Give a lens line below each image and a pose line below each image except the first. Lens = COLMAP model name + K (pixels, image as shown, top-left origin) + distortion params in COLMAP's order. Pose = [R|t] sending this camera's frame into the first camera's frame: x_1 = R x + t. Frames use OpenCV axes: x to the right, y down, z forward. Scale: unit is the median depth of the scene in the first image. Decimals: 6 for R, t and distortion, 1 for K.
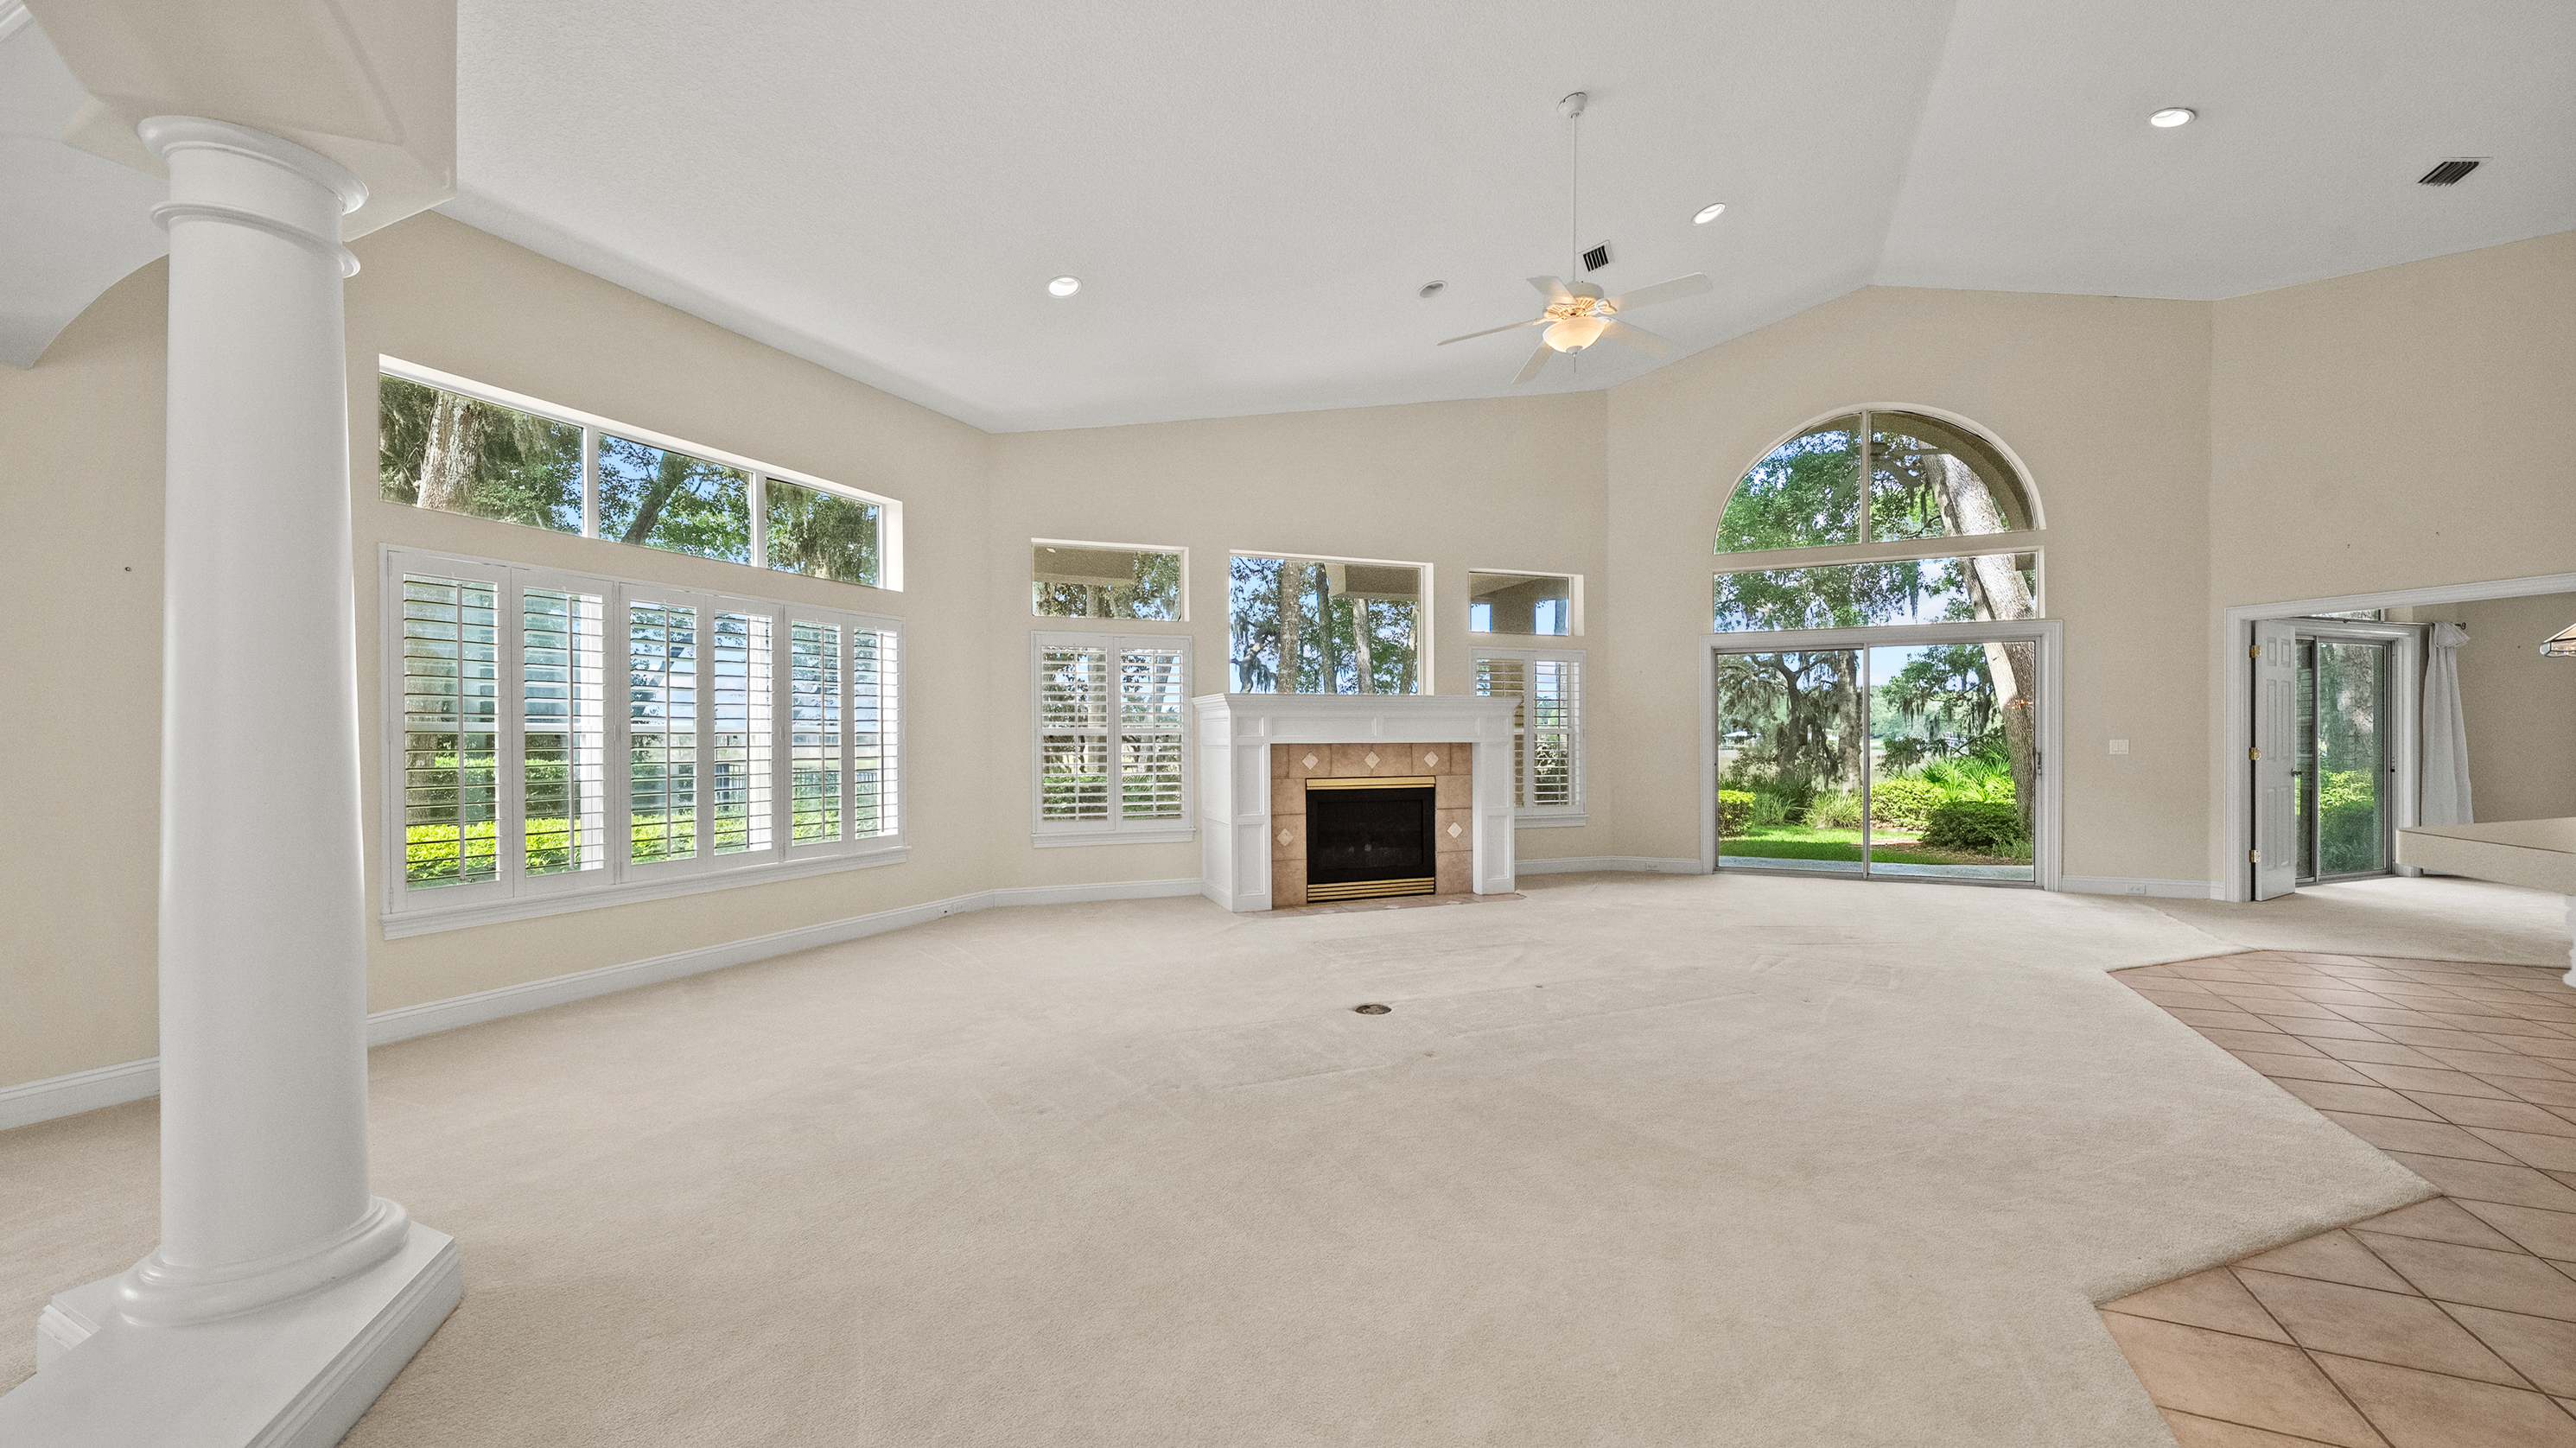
lens RADIAL K [[943.2, 0, 1302.4], [0, 943.2, 735.8], [0, 0, 1]] dist [-0.004790, -0.000170]
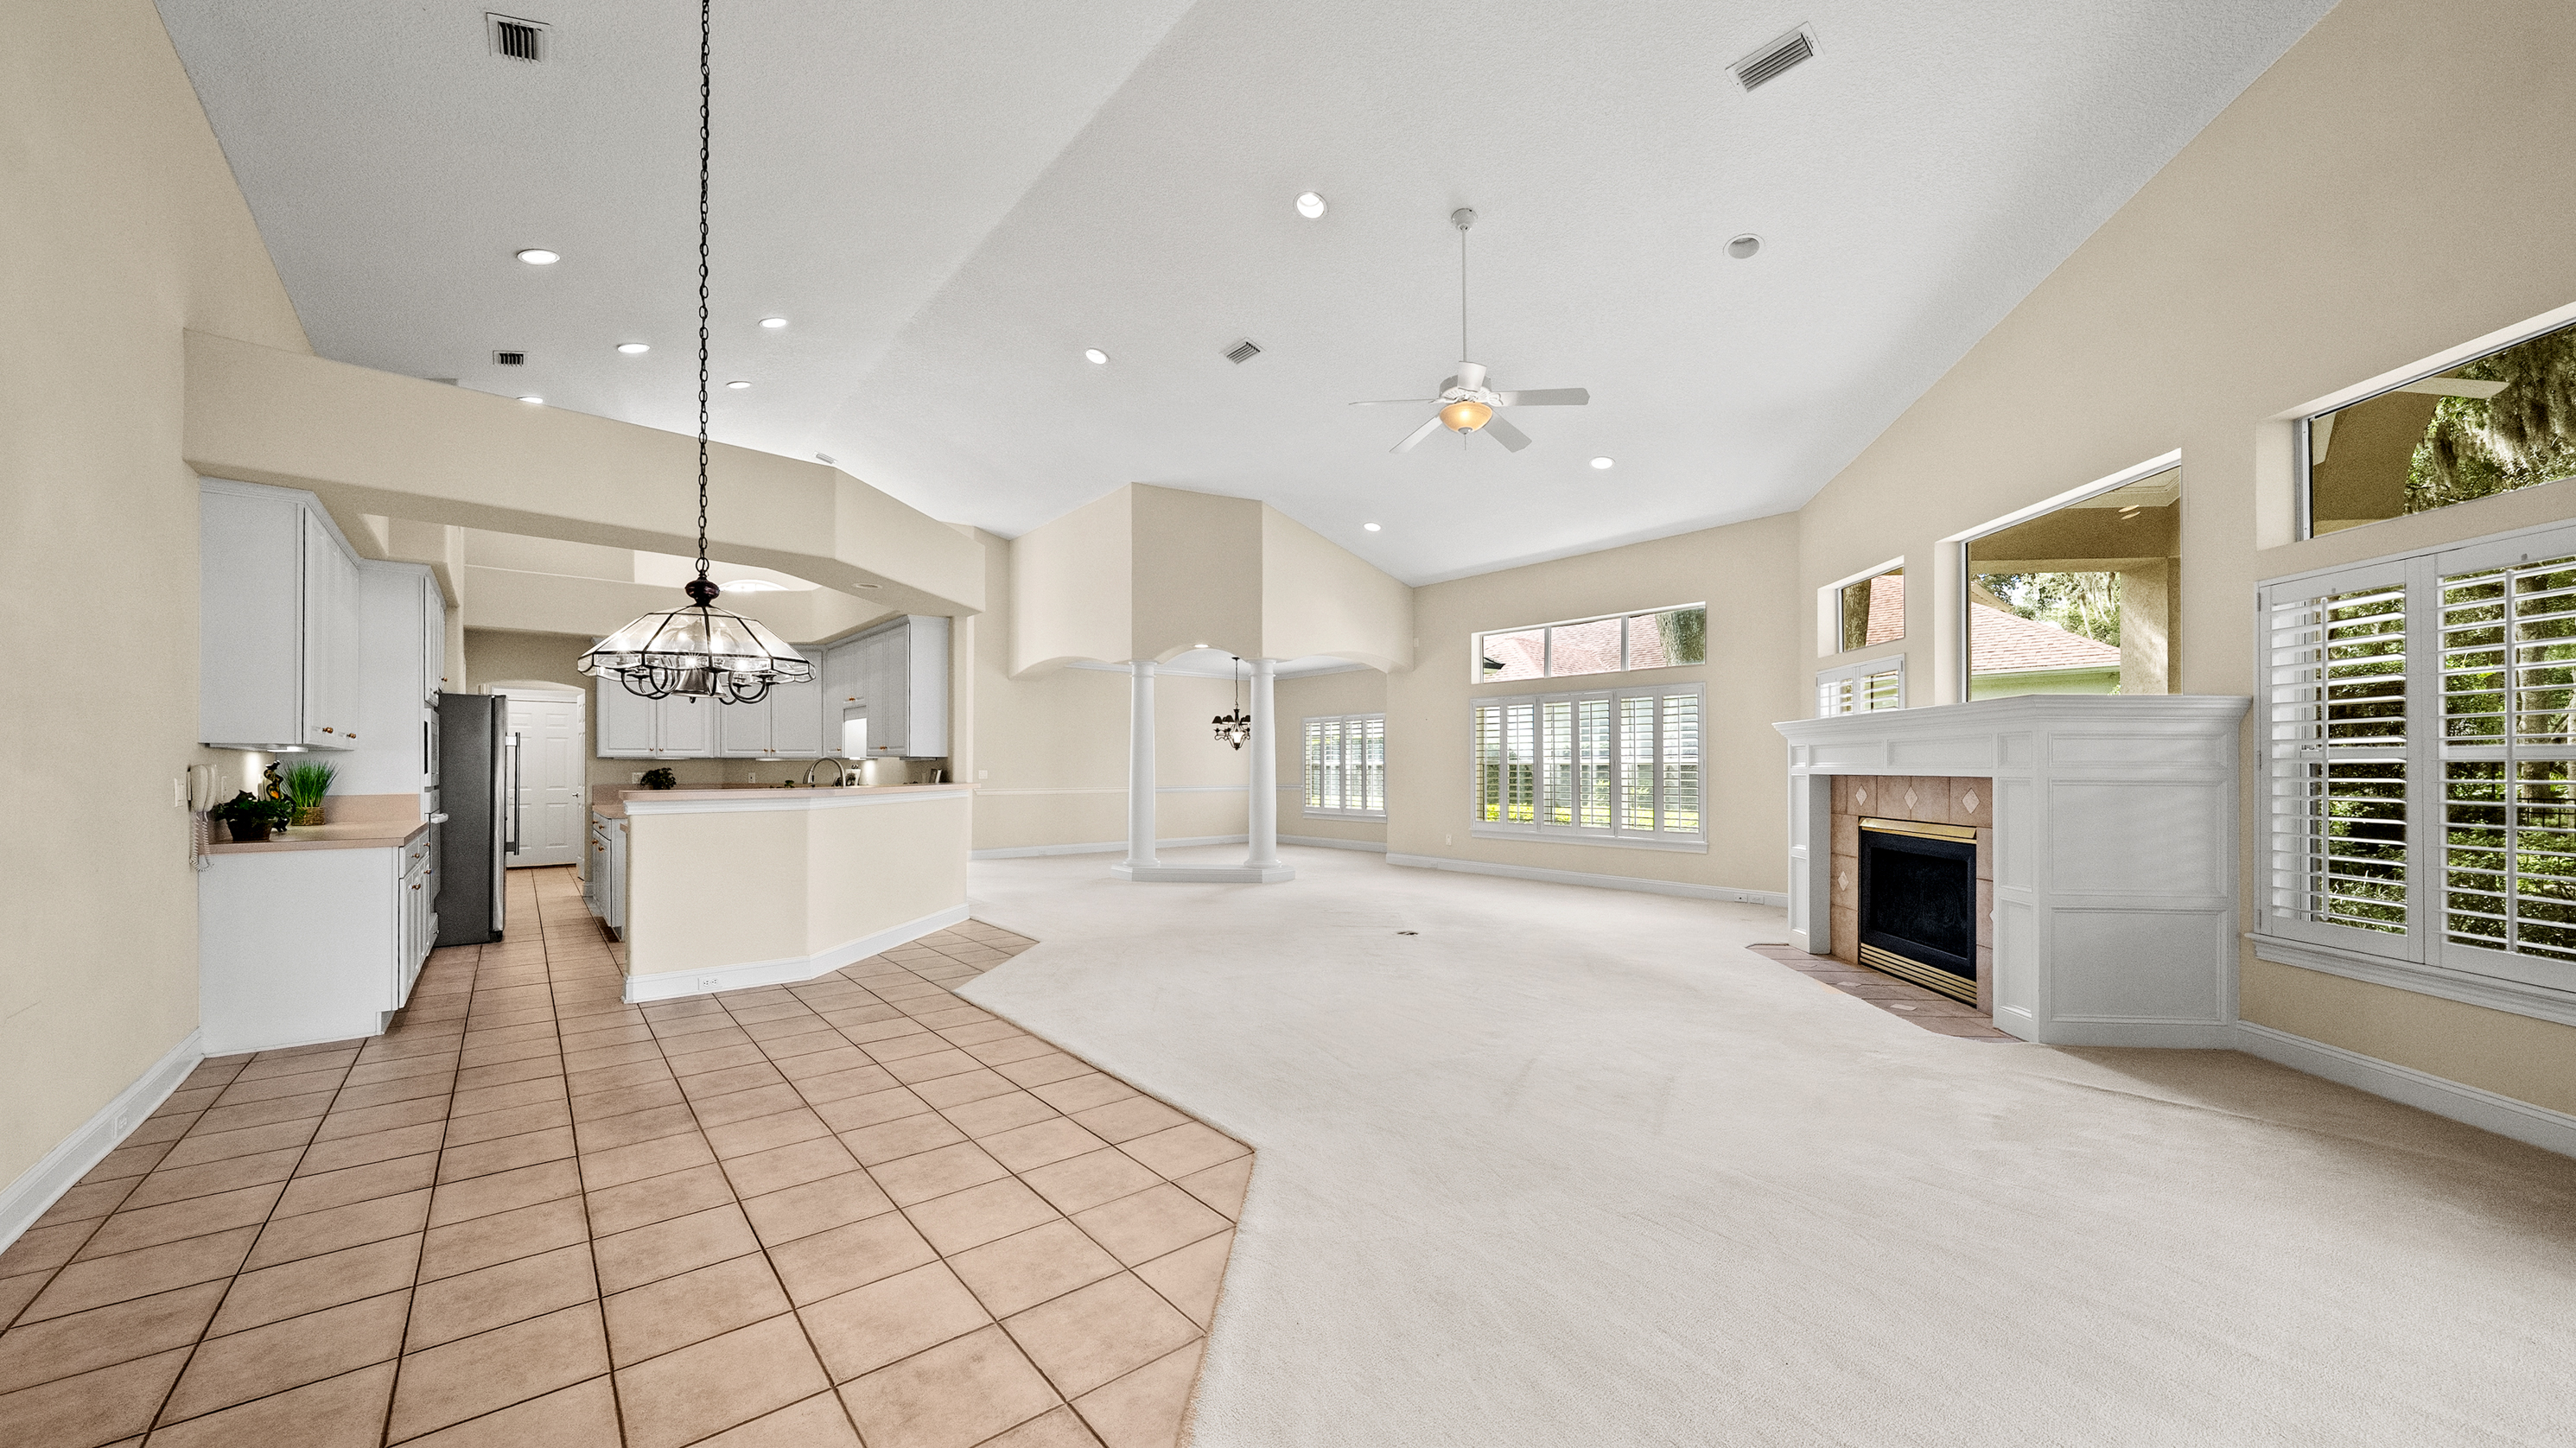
lens RADIAL K [[894.8, 0, 1282.5], [0, 894.8, 759.3], [0, 0, 1]] dist [-0.005193, 0.000158]
pose [[-0.425162, -0.007661, -0.905085, 0.916334], [0.001666, 0.999956, -0.009247, 0.000803], [0.905116, -0.005439, -0.425130, 0.841857]]
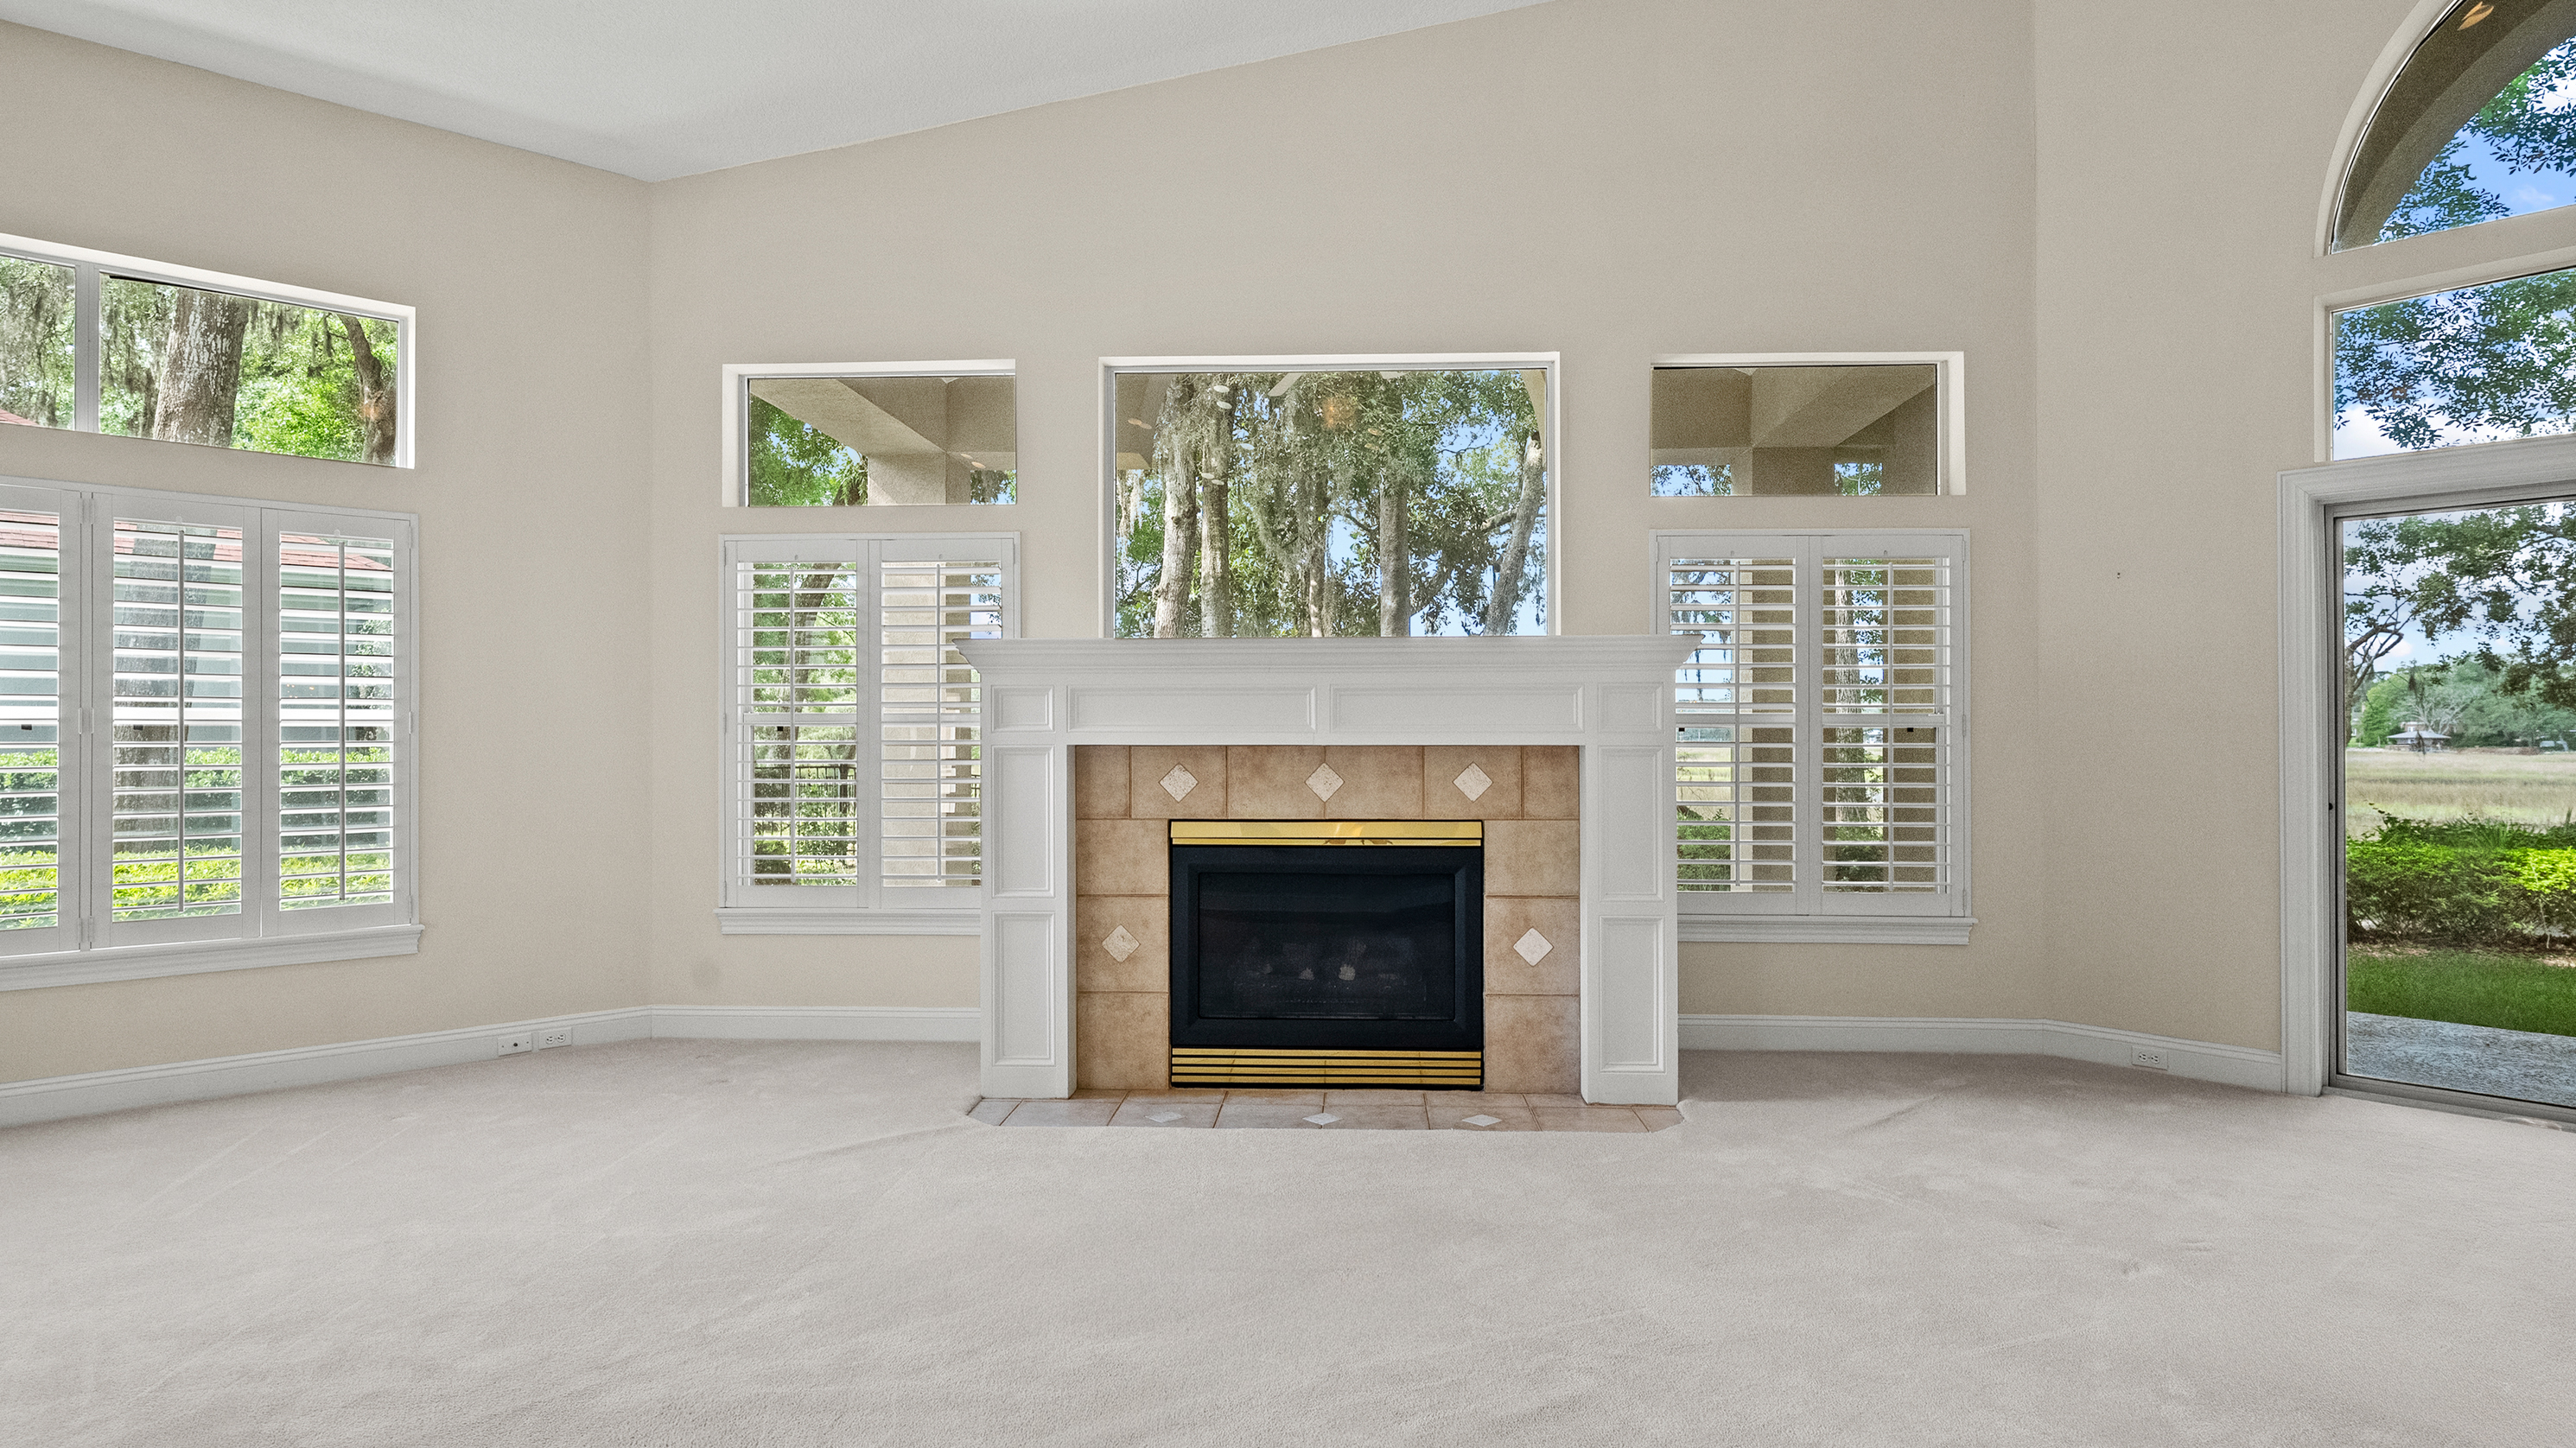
lens RADIAL K [[1387.1, 0, 1281.1], [0, 1387.1, 716.7], [0, 0, 1]] dist [-0.010748, -0.000989]
pose [[0.915330, -0.005011, -0.402673, 0.319702], [0.000404, 0.999934, -0.011525, 0.001768], [0.402704, 0.010387, 0.915271, 0.378594]]
